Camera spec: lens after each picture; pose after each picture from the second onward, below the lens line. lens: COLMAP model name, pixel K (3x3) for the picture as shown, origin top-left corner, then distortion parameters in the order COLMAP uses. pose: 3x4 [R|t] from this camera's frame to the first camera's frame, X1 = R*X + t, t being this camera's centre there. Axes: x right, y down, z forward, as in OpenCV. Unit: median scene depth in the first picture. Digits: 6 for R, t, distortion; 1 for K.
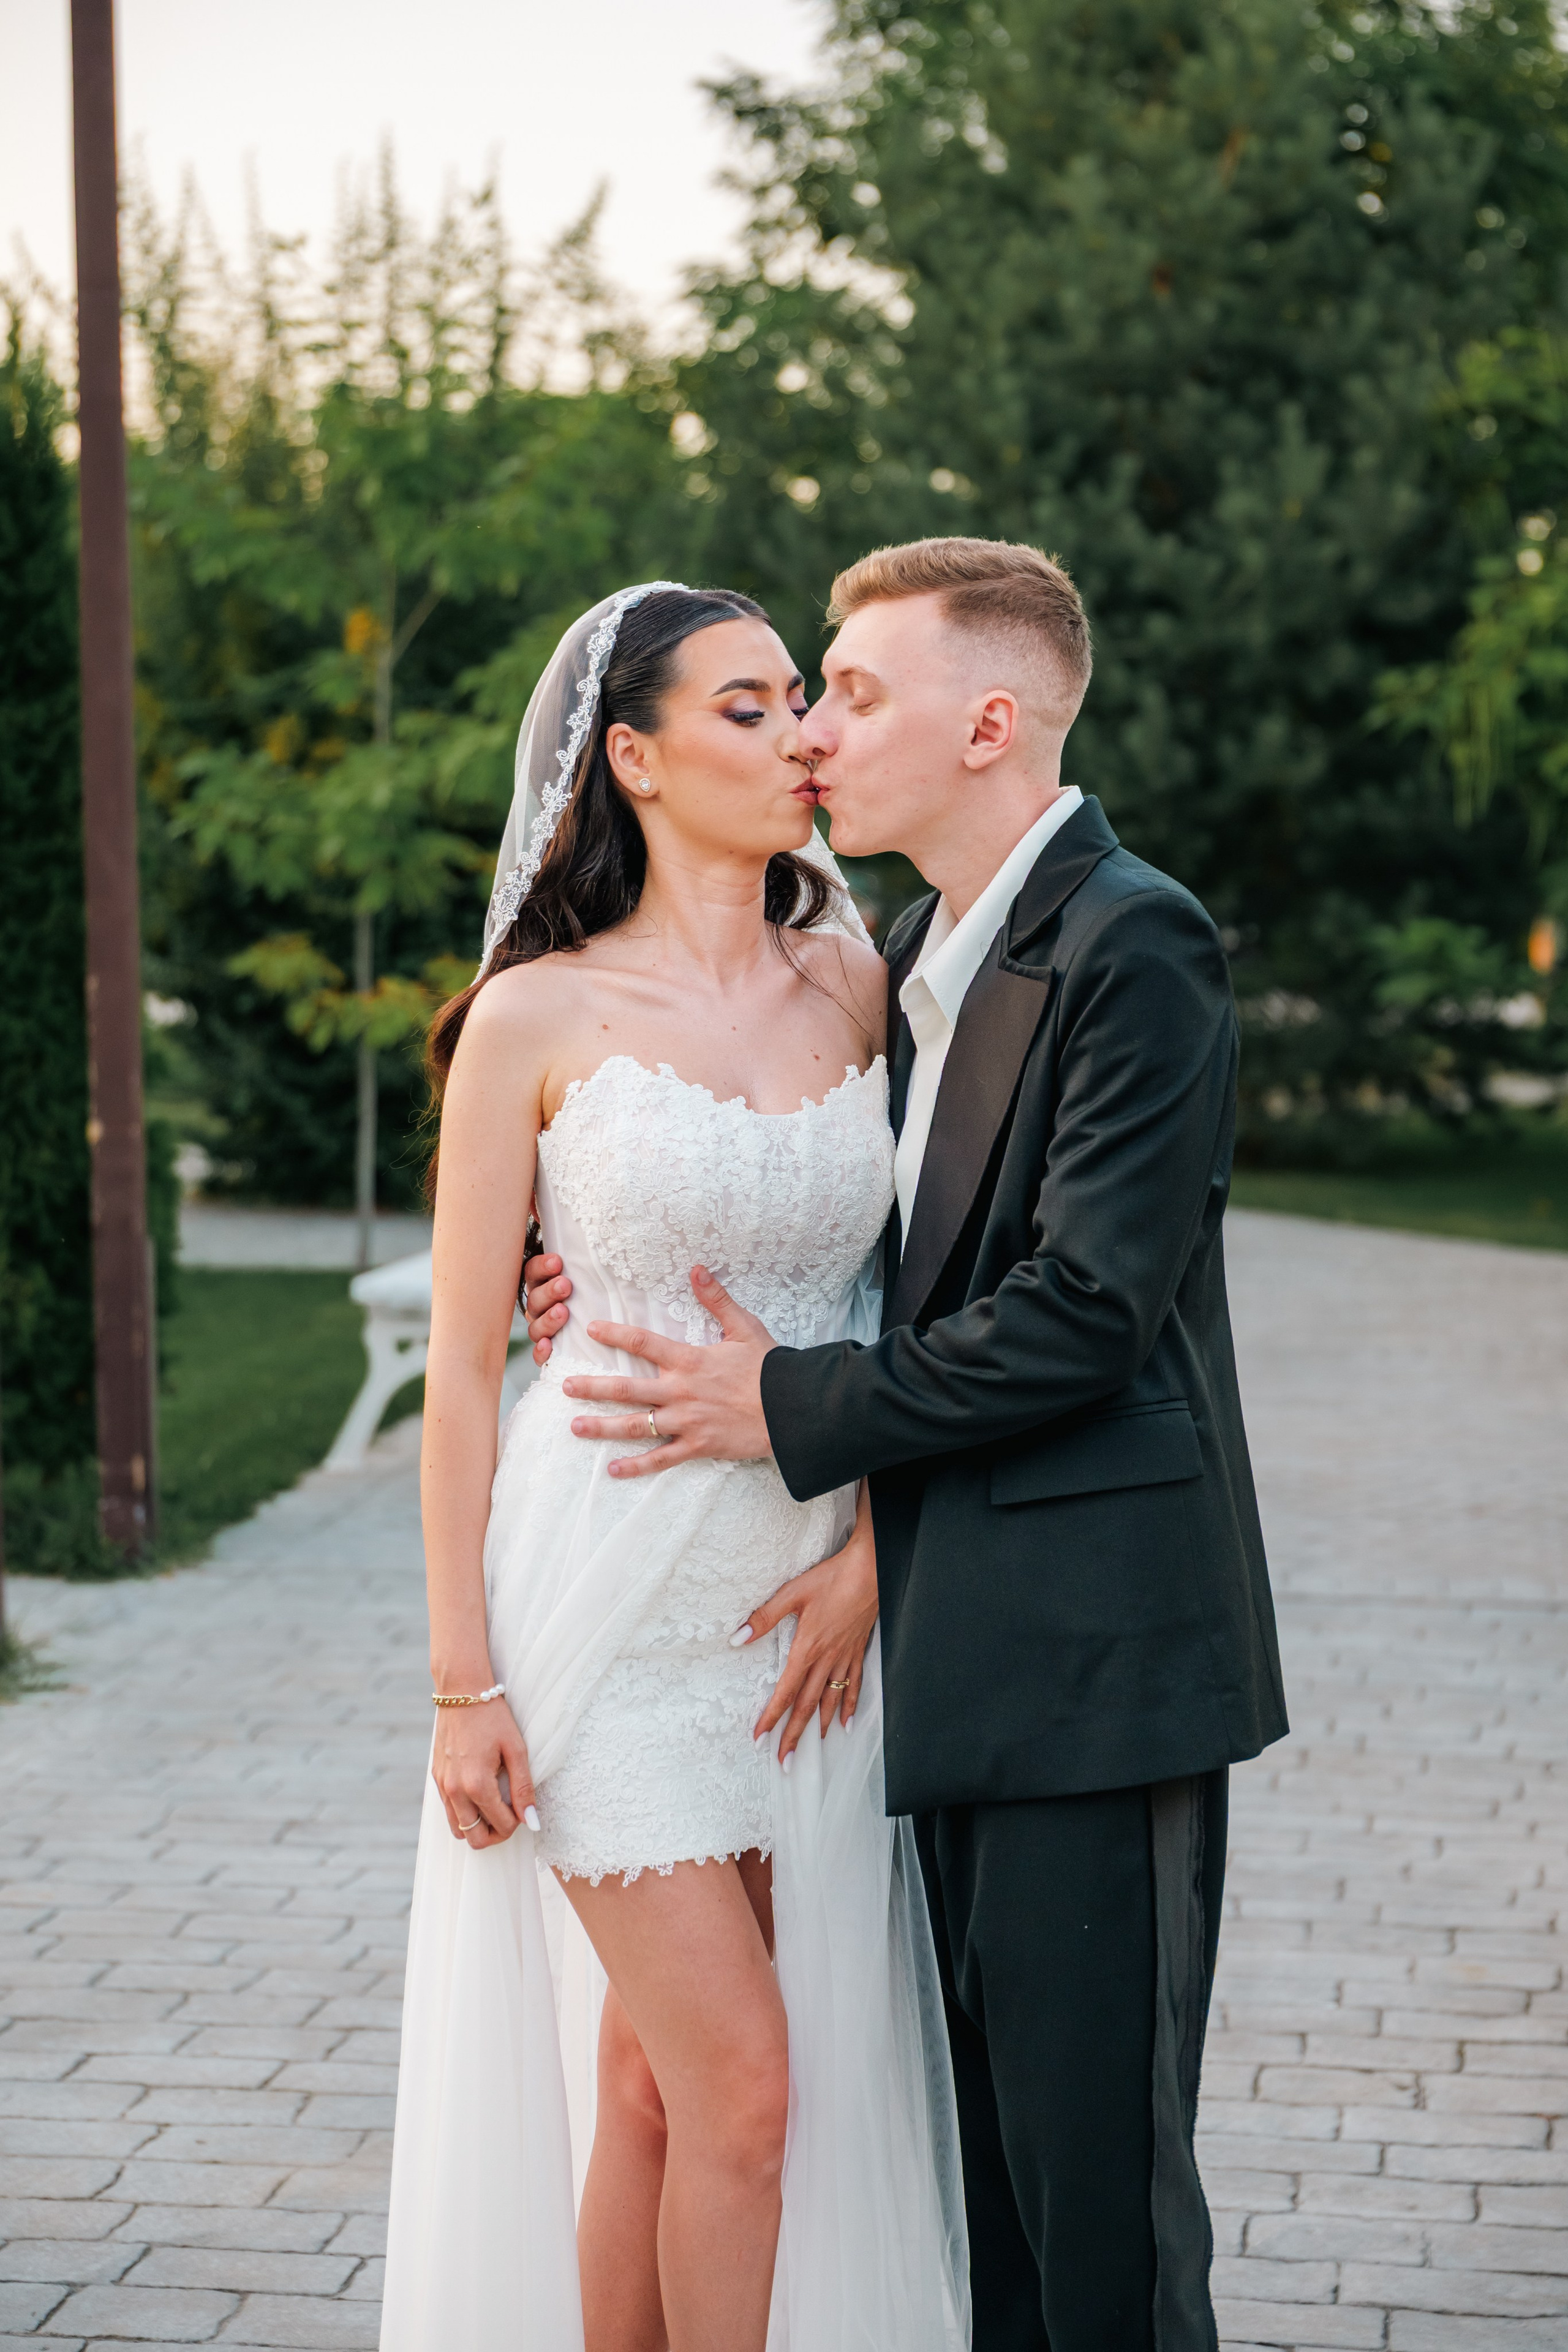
lens RADIAL K [[3974.1, 0, 769.6], [0, 3974.1, 1107.8], [0, 0, 1]] dist [0.013206, 0.000000]
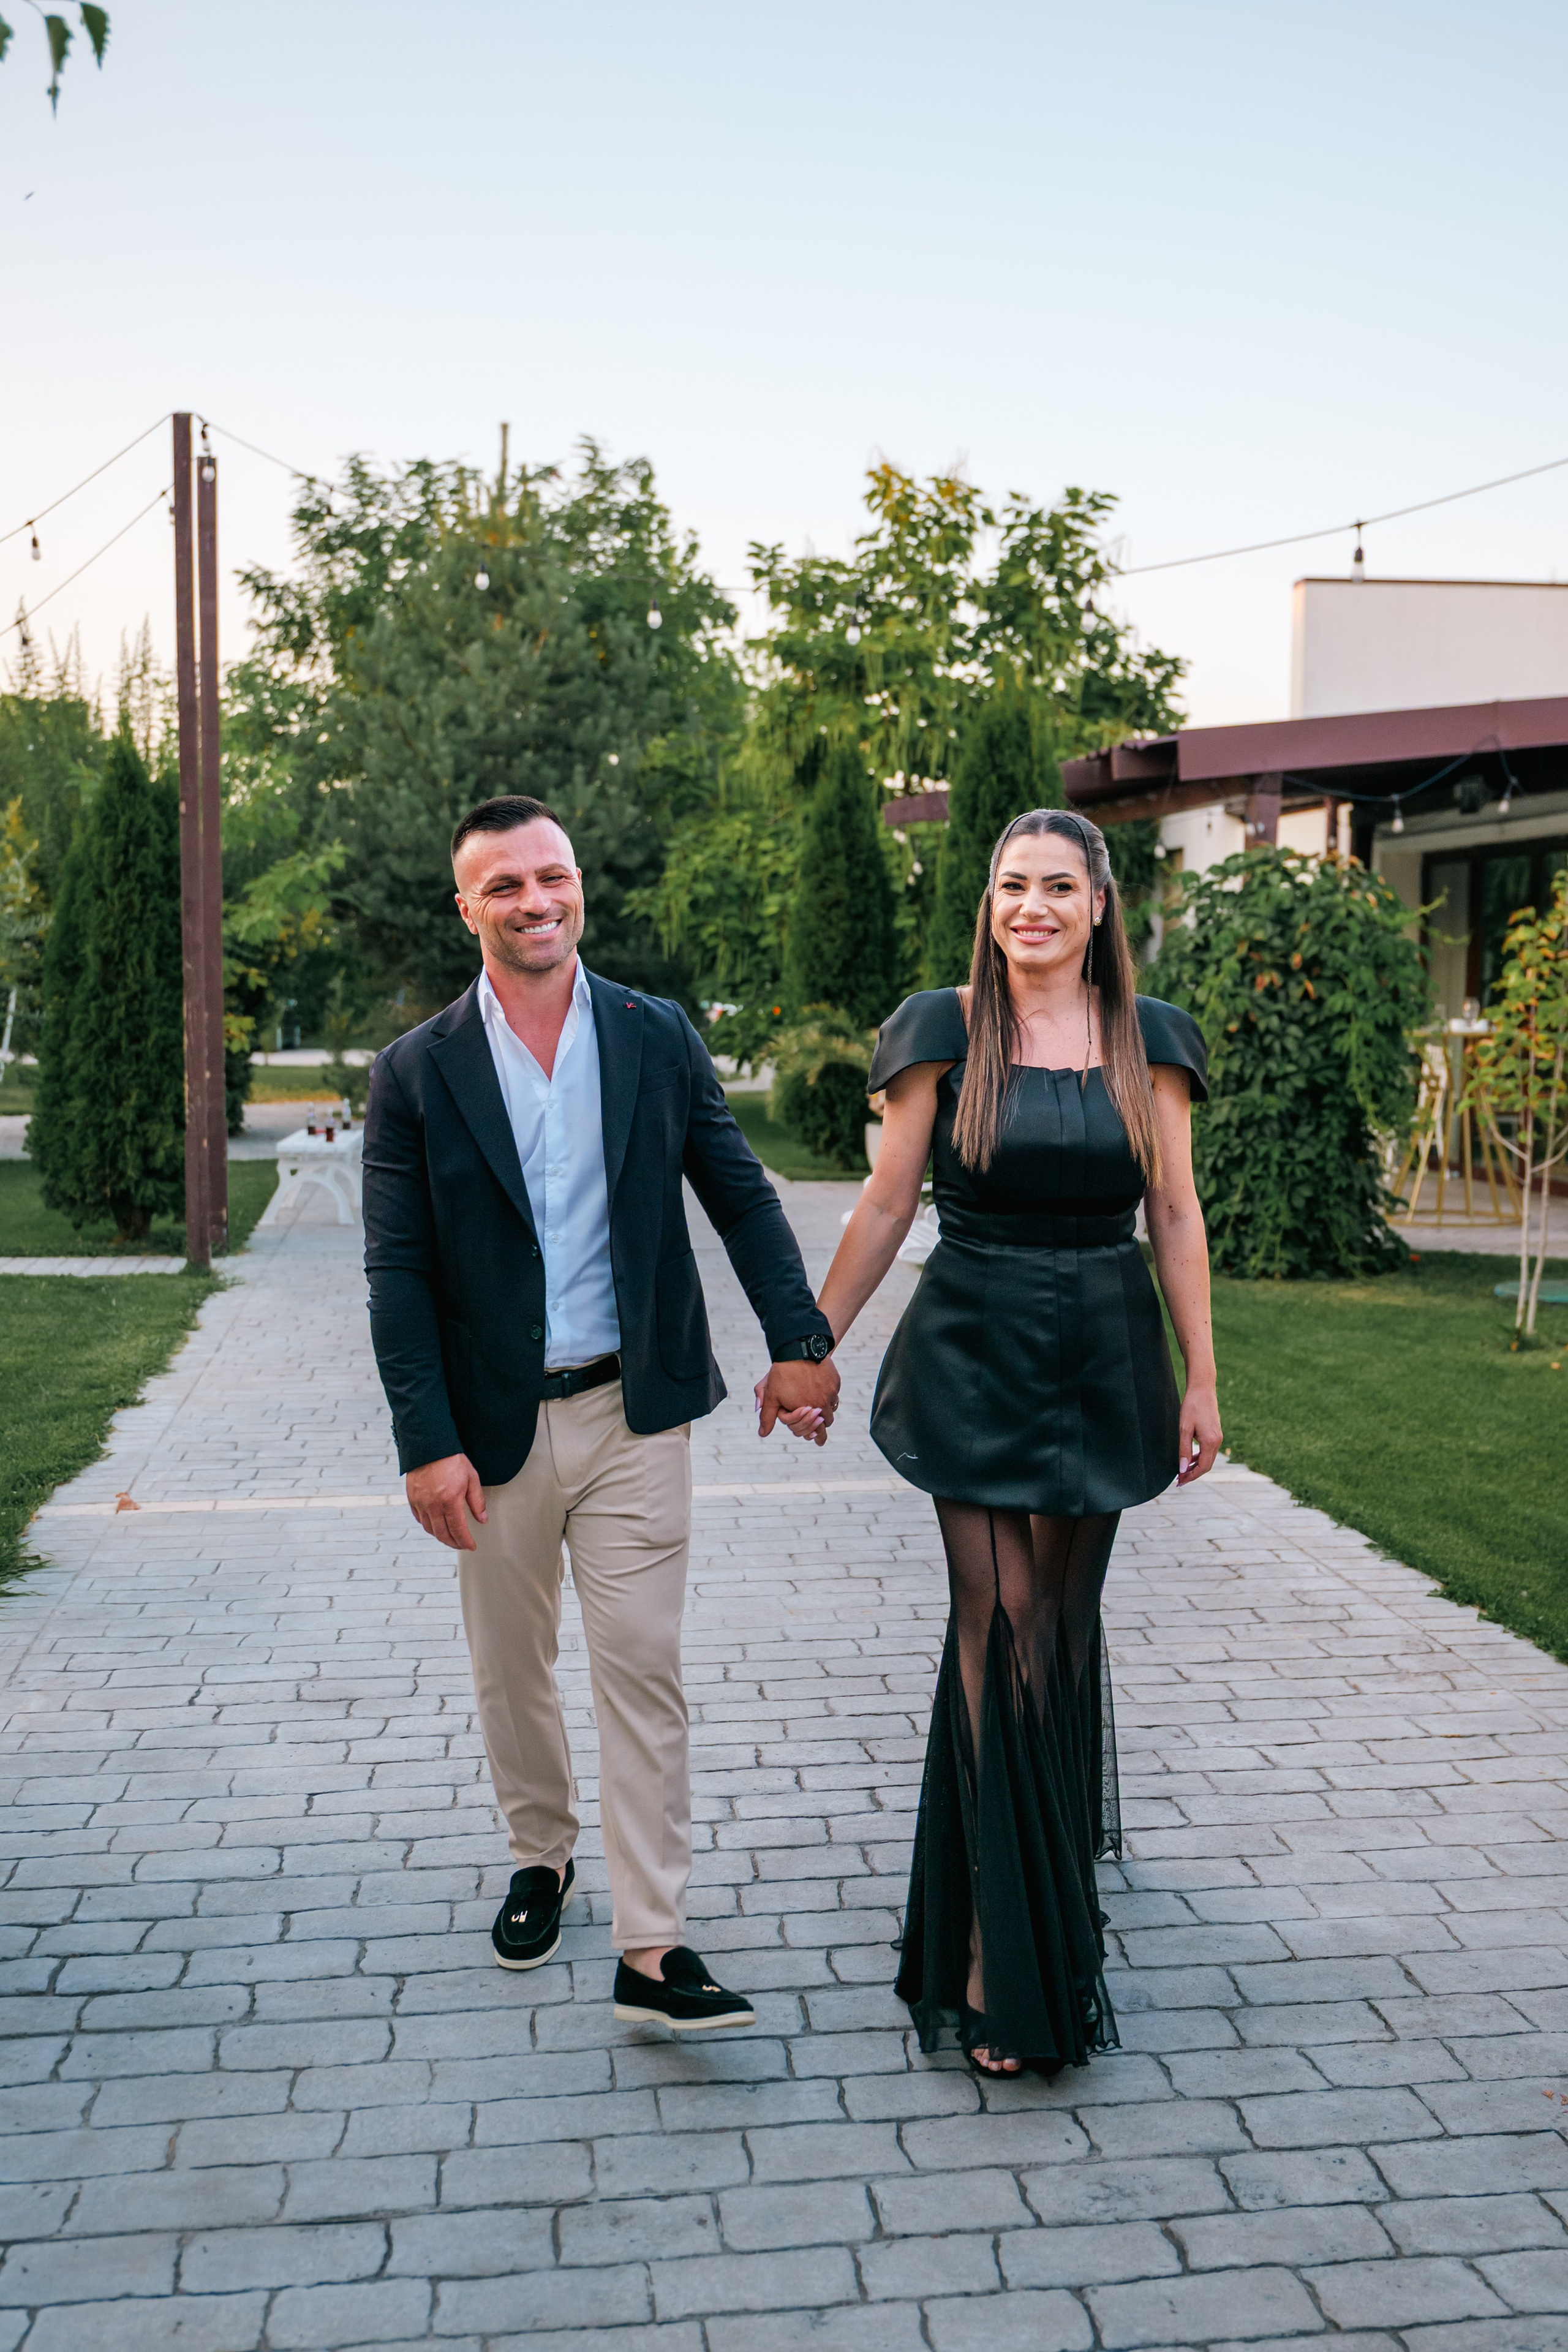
lens RADIAL K [[2280.0, 0, 764.9], [0, 2280.0, 1174.1], [0, 0, 1]] dist [0.003530, 0.000000]
pose [[0.962497, -0.011224, 0.271061, -0.110598], [0.005335, 0.999734, 0.022453, 0.018533], [-0.271241, -0.020165, 0.962300, -0.225989]]
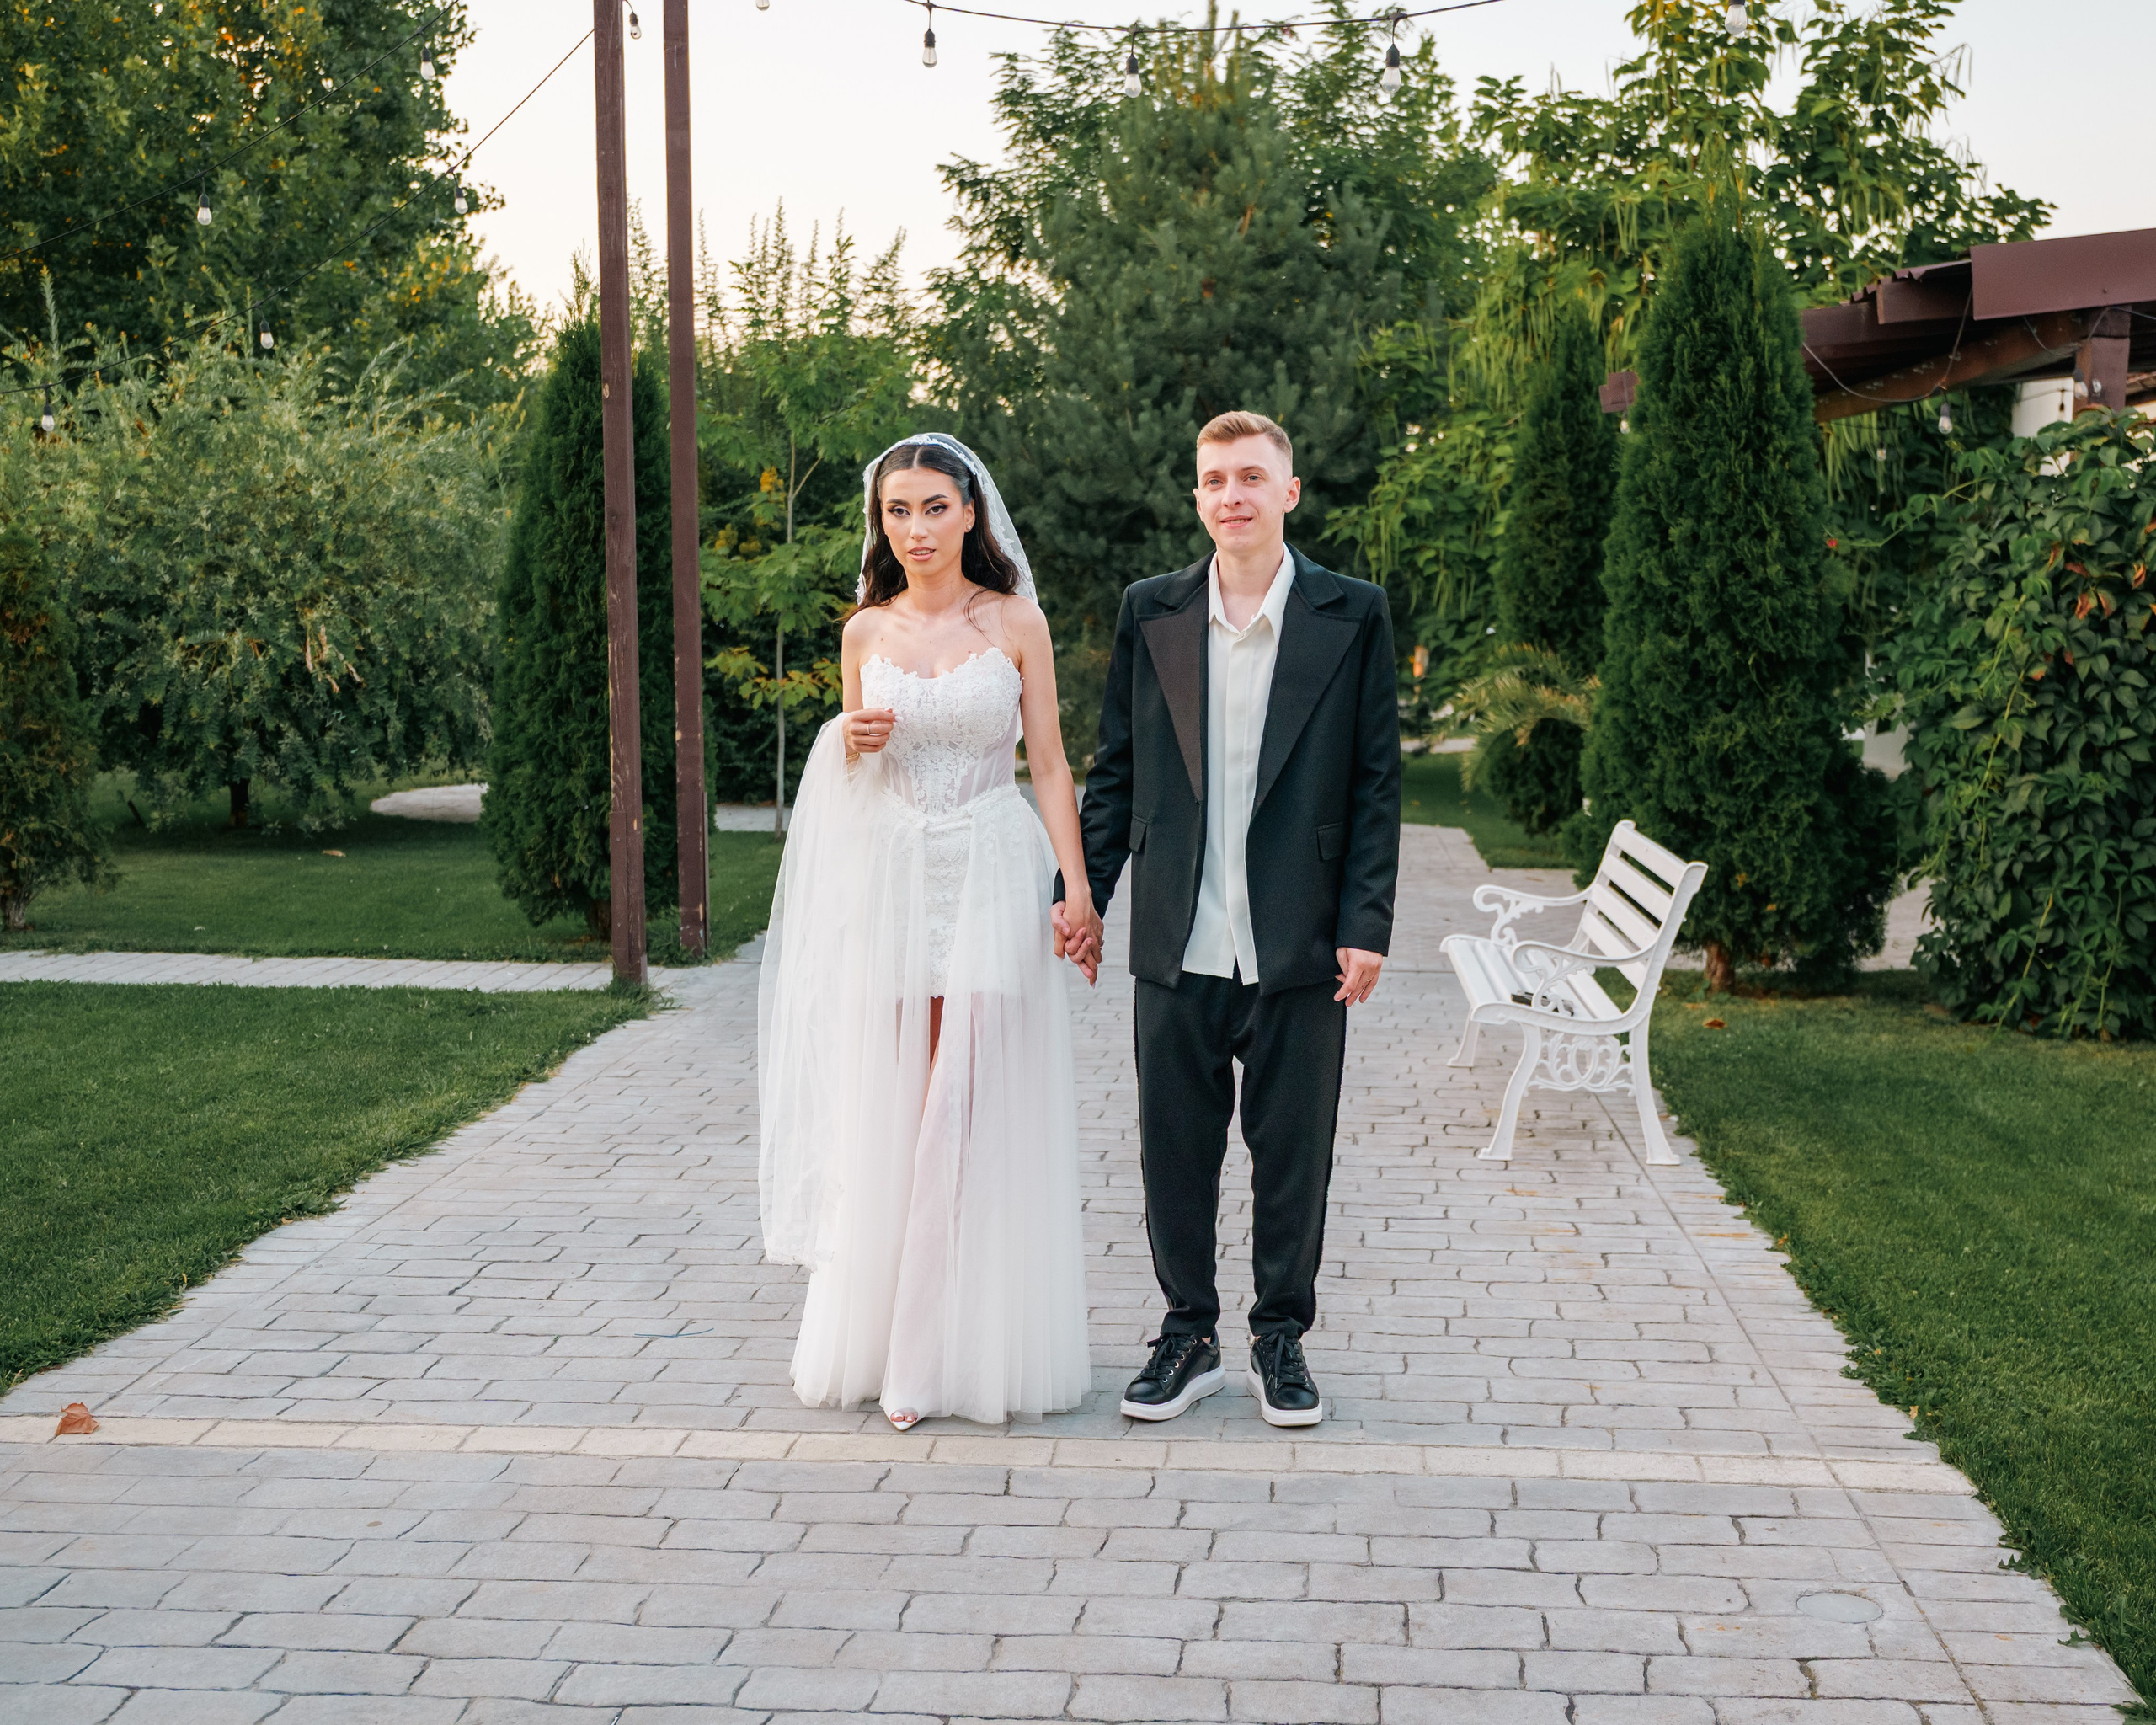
lens RADIAL K [[2395.1, 0, 1106.2], [0, 2395.1, 854.4], [0, 0, 1]] dist [0.001857, 0.000000]
pose [[0.997999, -0.000425, 0.063229, -0.017411], [-0.001701, 0.999435, 0.033561, 0.012064], [-0.063208, -0.033602, 0.997435, -0.093005]]
